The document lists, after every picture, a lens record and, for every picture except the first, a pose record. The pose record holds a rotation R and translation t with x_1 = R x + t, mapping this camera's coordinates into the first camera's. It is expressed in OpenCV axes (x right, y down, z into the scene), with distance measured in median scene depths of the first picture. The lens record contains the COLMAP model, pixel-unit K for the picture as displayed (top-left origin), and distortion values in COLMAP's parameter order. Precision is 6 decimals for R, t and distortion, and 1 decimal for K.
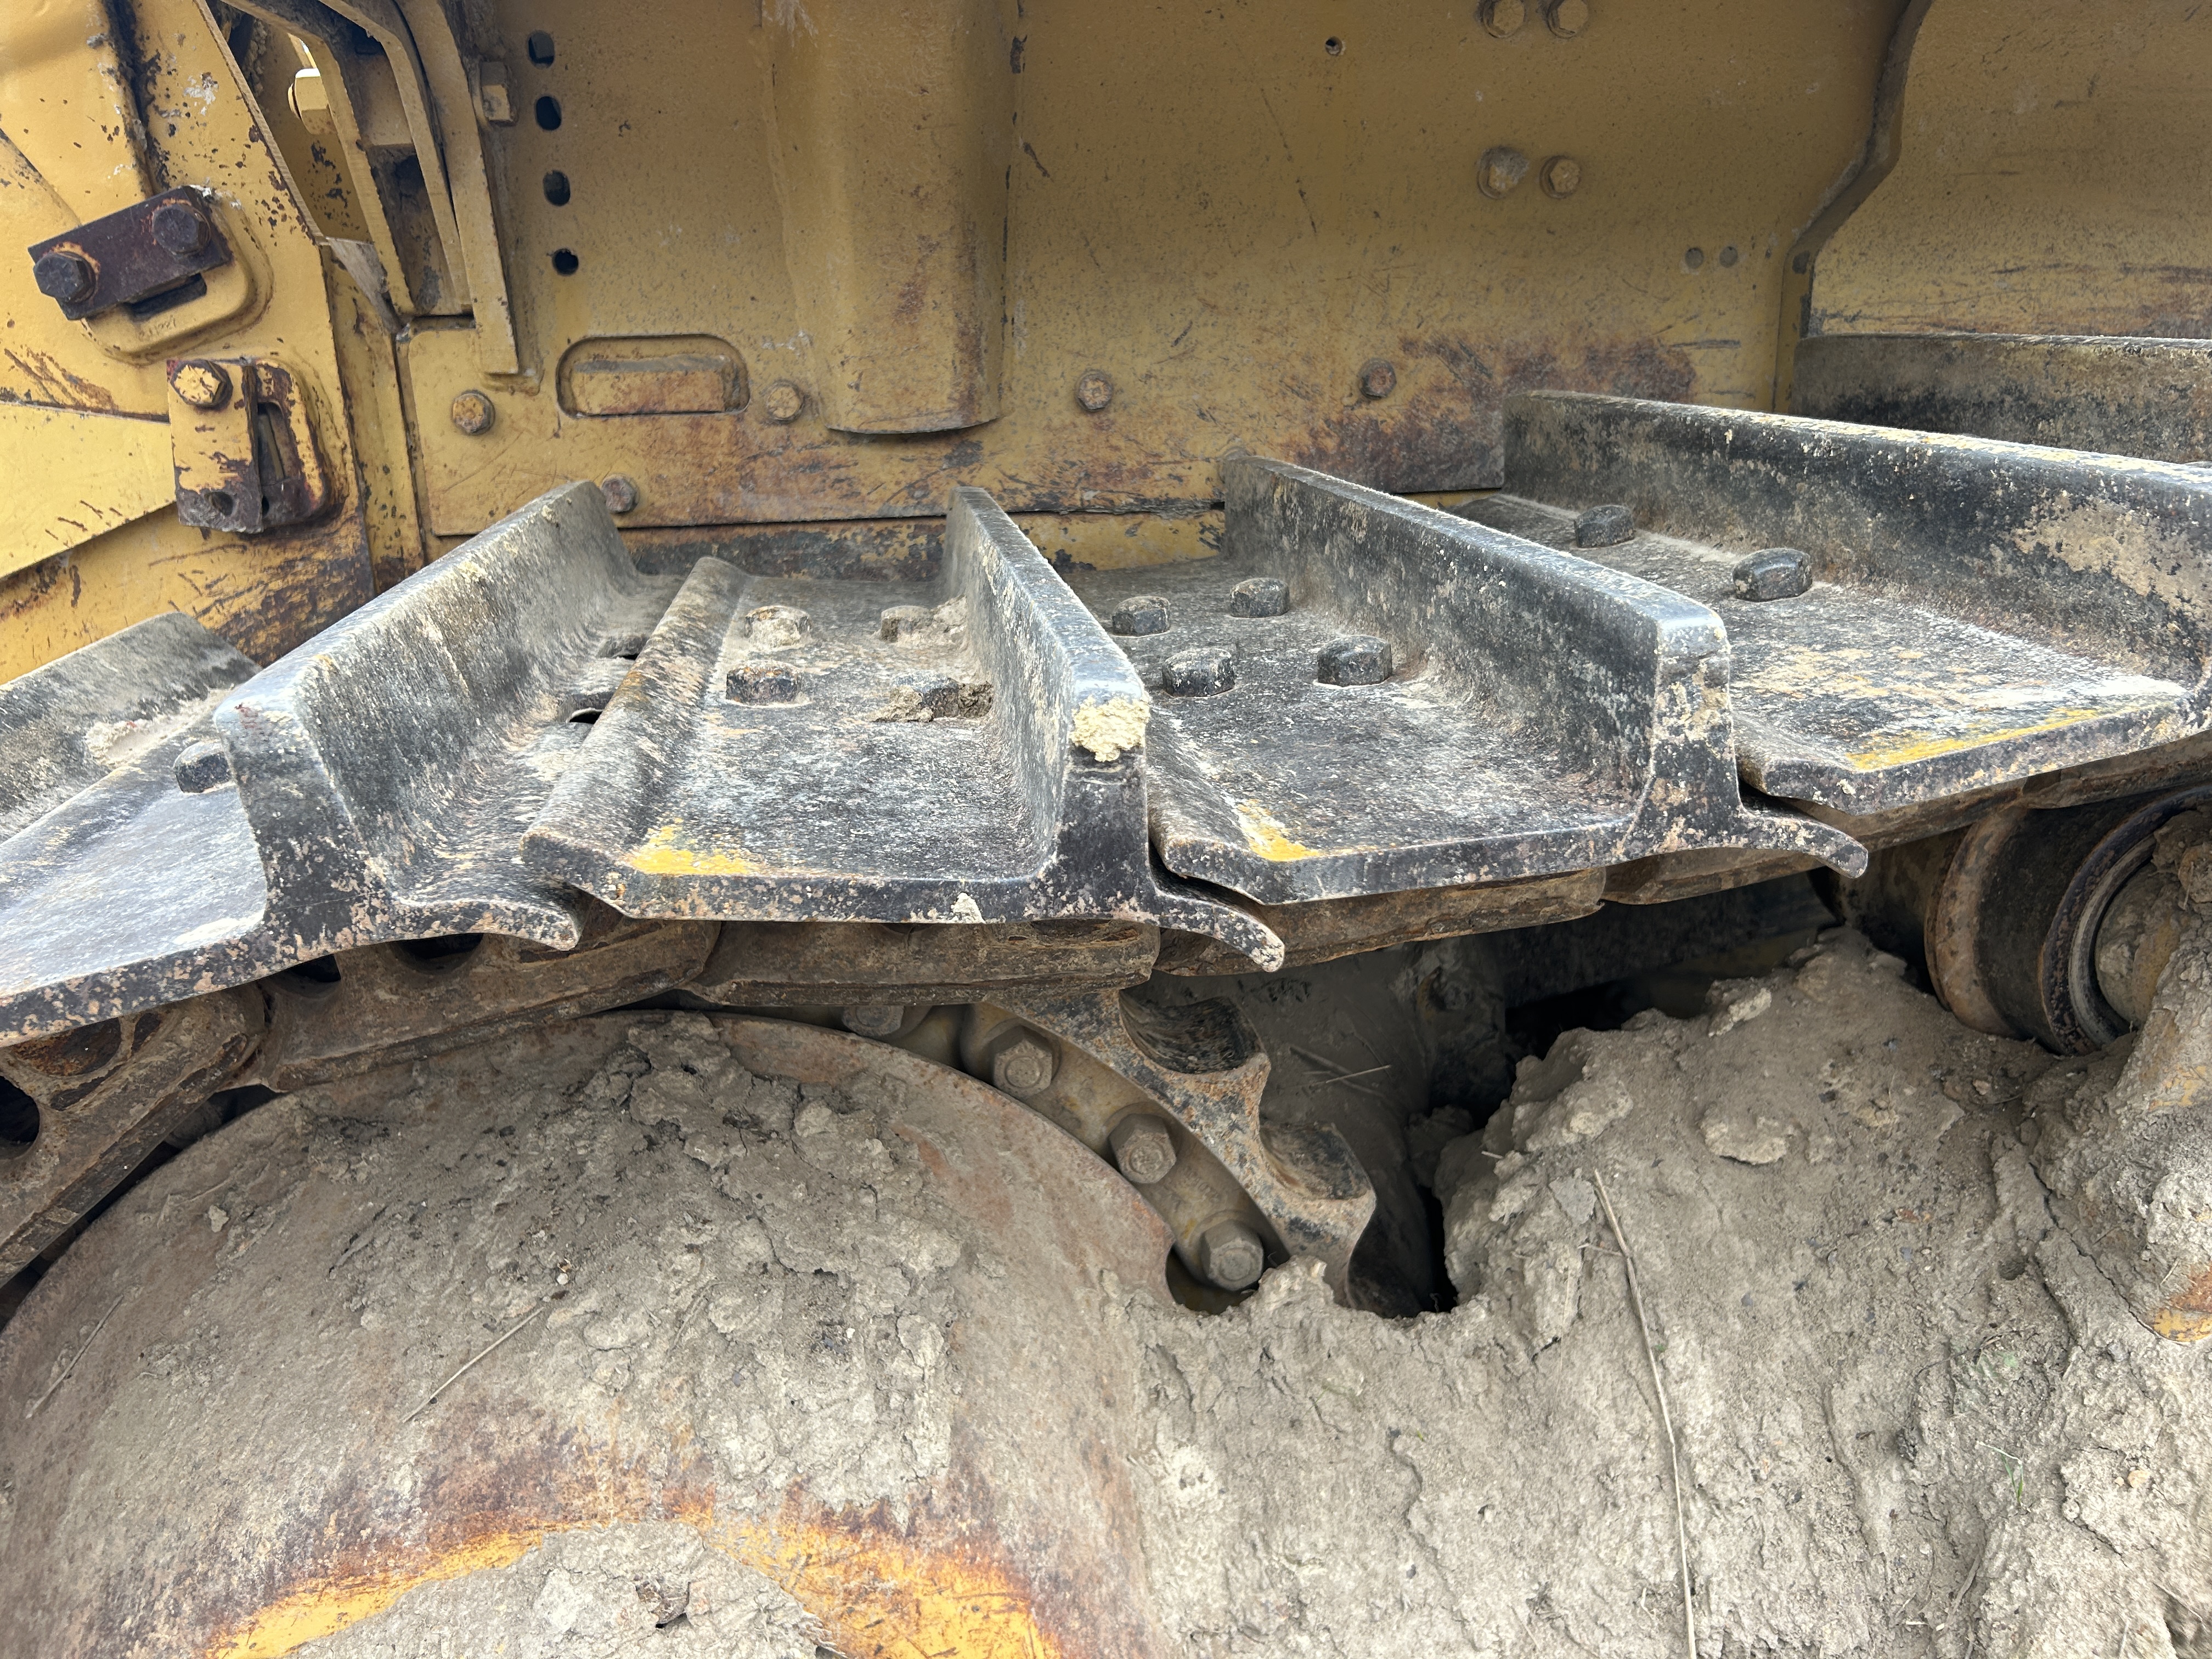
lens RADIAL K [[1673.6, 0, 1104.8], [0, 1673.6, 797.9], [0, 0, 1]] dist [0.044434, -0.049147]
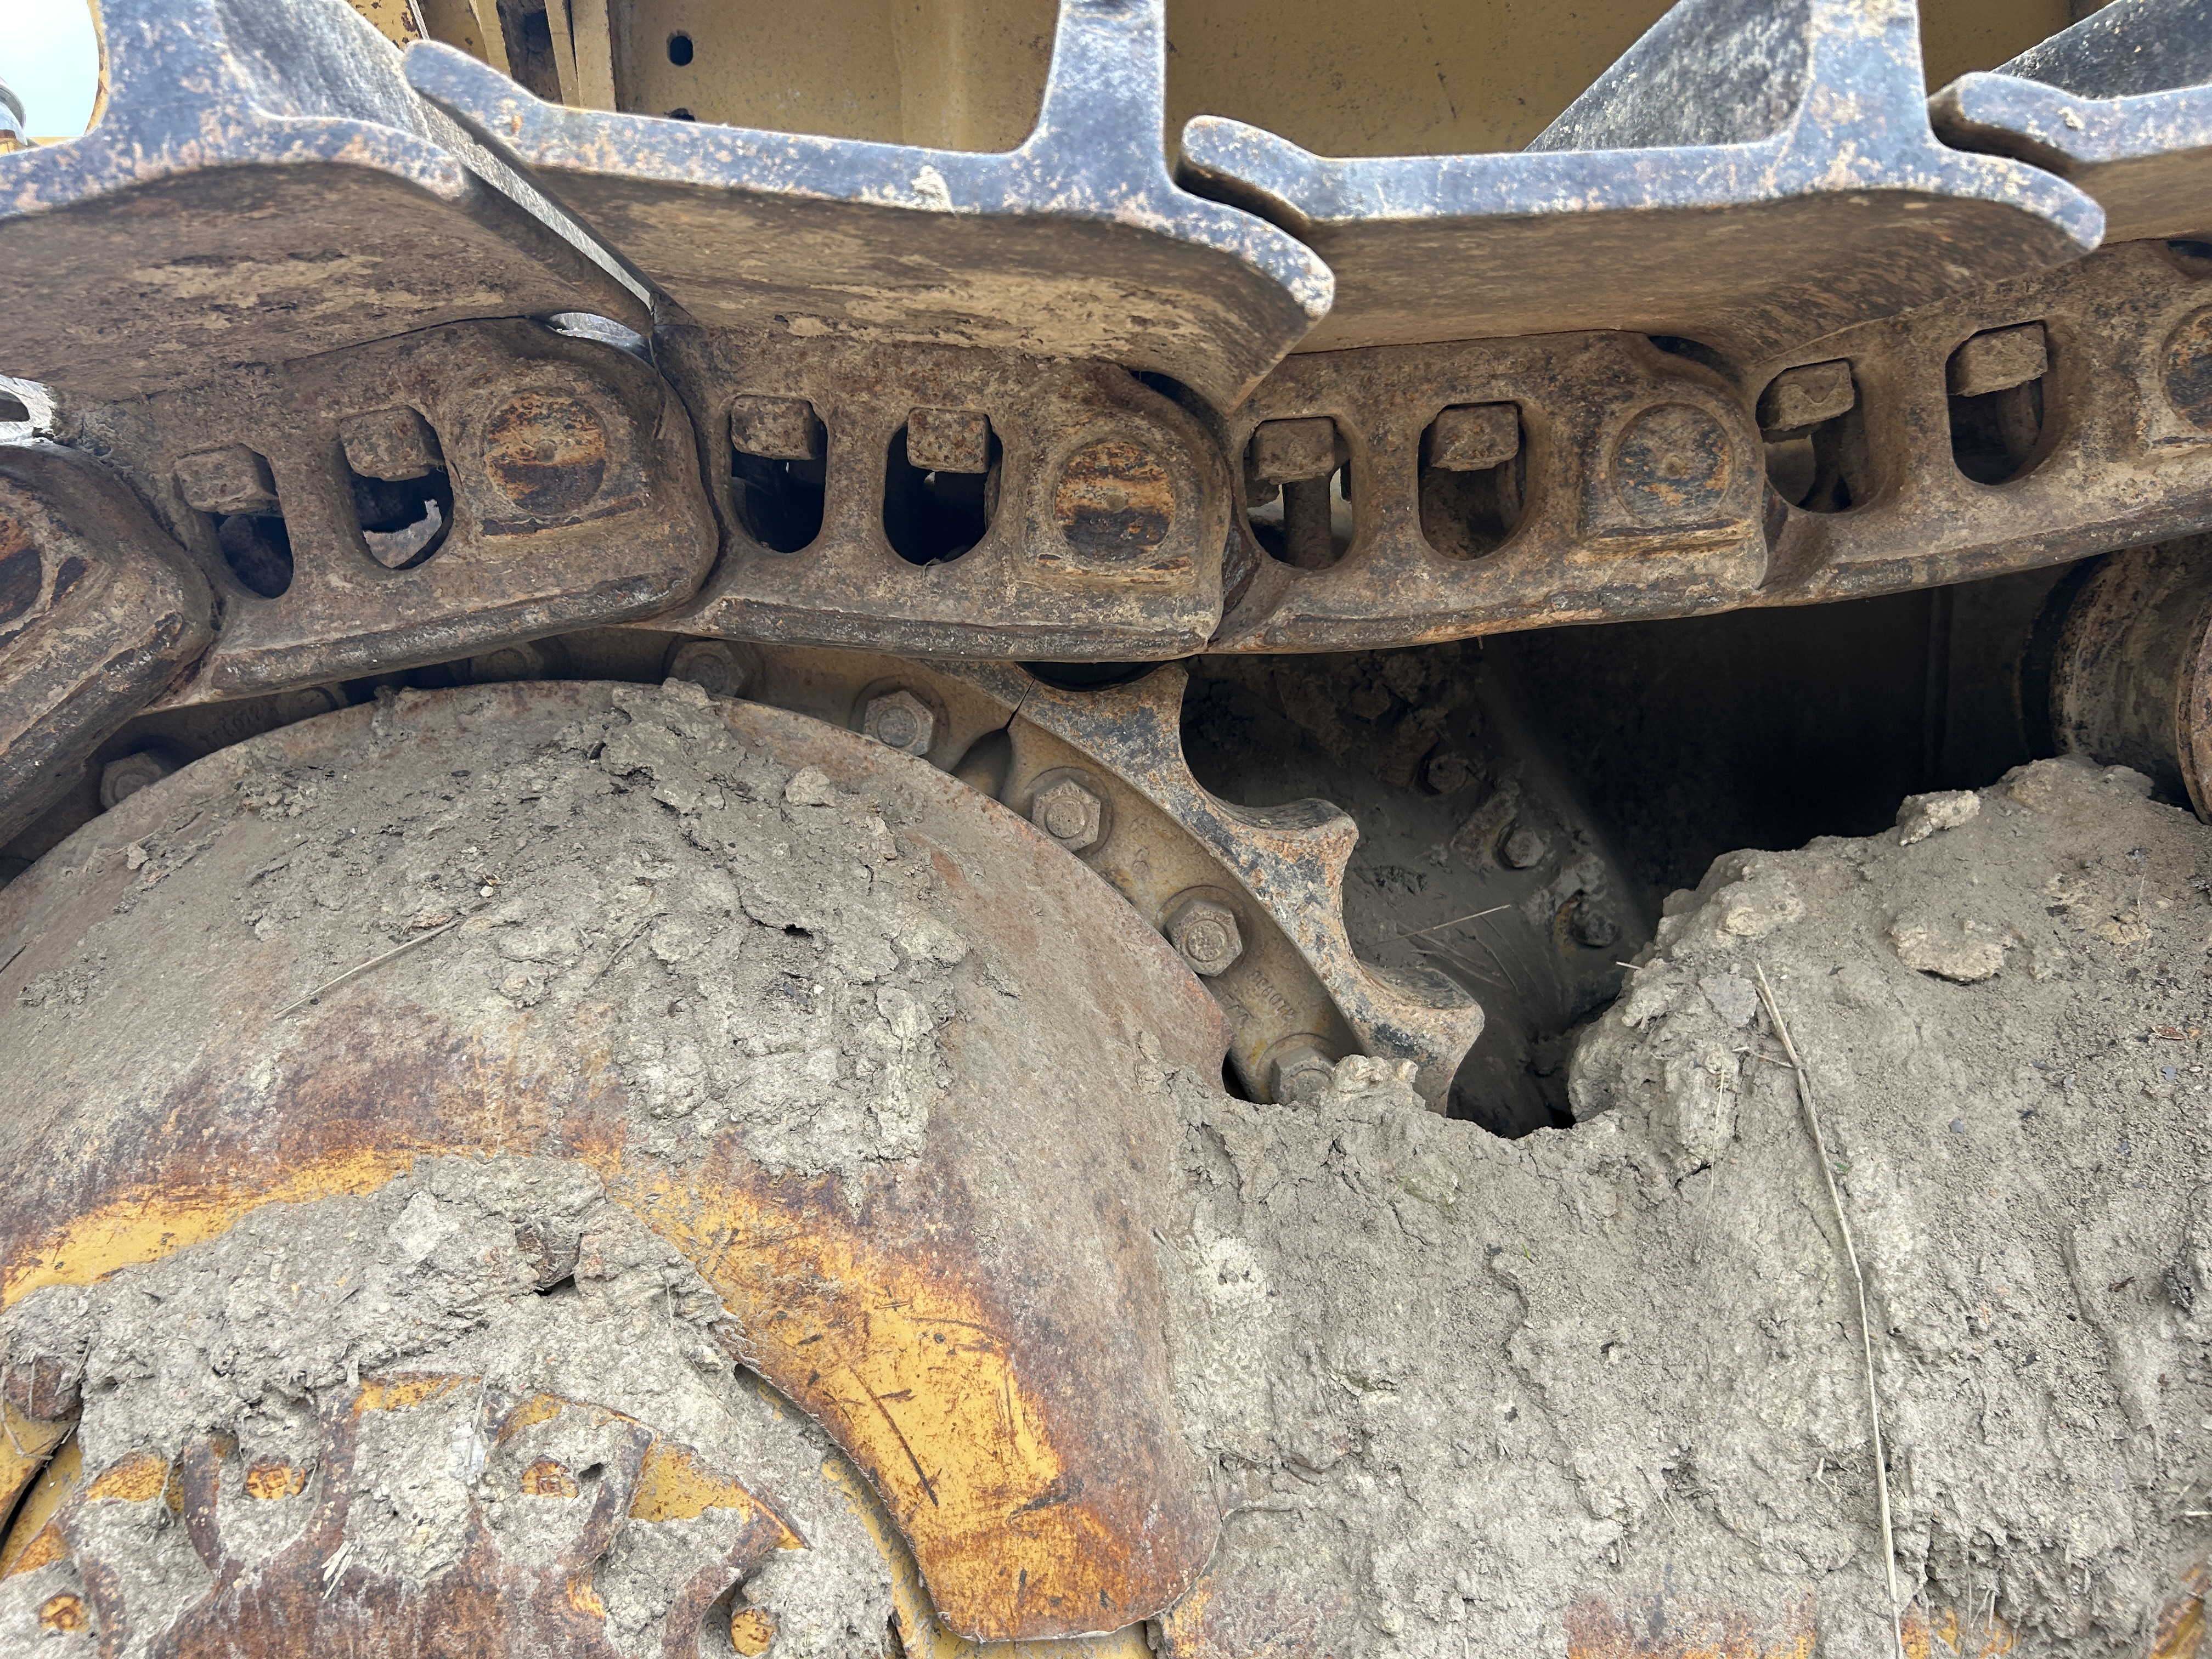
lens RADIAL K [[1715.4, 0, 1074.1], [0, 1715.4, 677.9], [0, 0, 1]] dist [0.049256, -0.056488]
pose [[0.993474, 0.042477, -0.105856, 0.053064], [-0.059291, 0.985149, -0.161142, 0.272182], [0.097439, 0.166367, 0.981238, 0.143803]]
